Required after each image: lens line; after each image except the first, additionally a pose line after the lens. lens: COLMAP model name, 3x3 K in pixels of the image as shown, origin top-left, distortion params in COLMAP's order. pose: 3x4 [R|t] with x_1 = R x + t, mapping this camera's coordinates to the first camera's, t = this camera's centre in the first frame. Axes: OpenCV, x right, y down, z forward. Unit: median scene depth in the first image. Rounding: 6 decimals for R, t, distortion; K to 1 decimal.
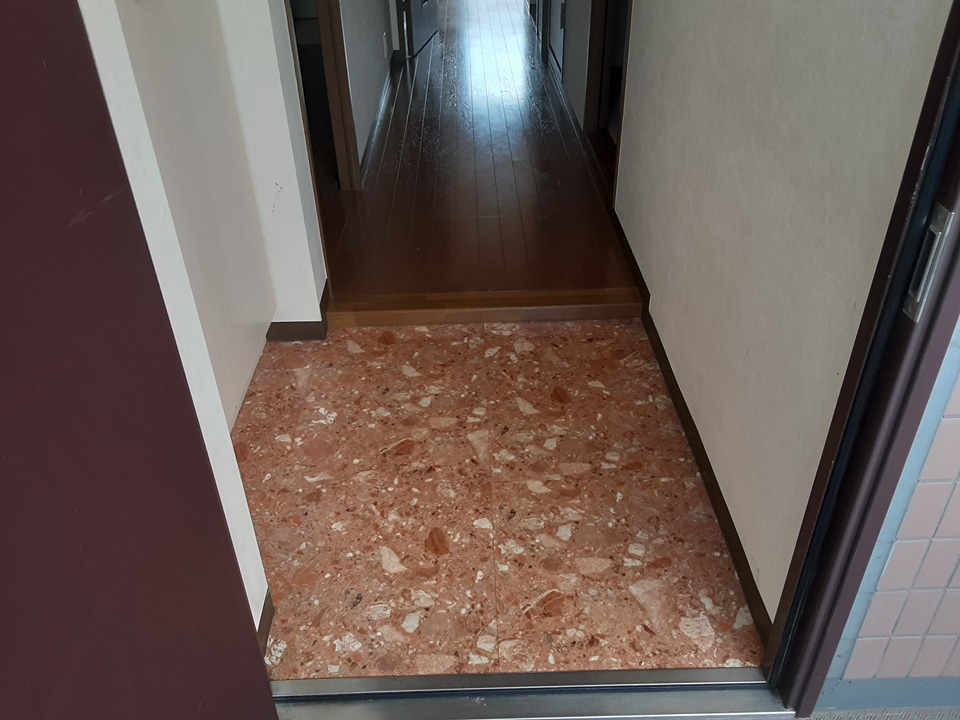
lens RADIAL K [[776.1, 0, 480.0], [0, 776.1, 360.0], [0, 0, 1]] dist [0.096917, -0.138265]
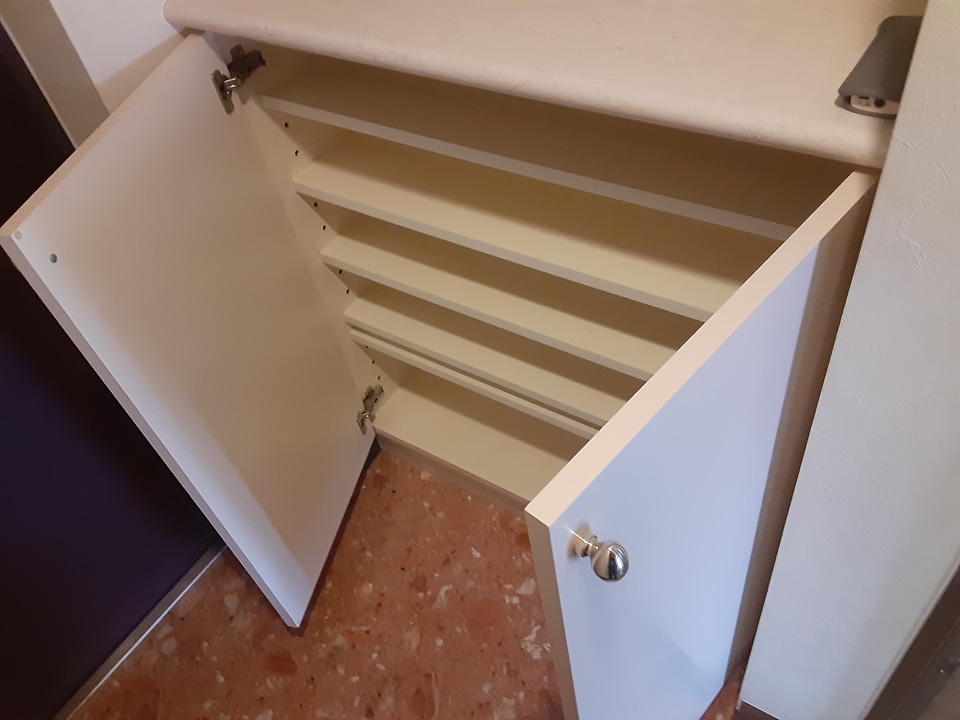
lens RADIAL K [[776.1, 0, 480.0], [0, 776.1, 360.0], [0, 0, 1]] dist [0.096917, -0.138265]
pose [[-0.562875, 0.676487, -0.474907, 0.014420], [-0.322740, 0.349074, 0.879765, -0.781971], [0.760927, 0.648470, 0.021845, 0.856565]]
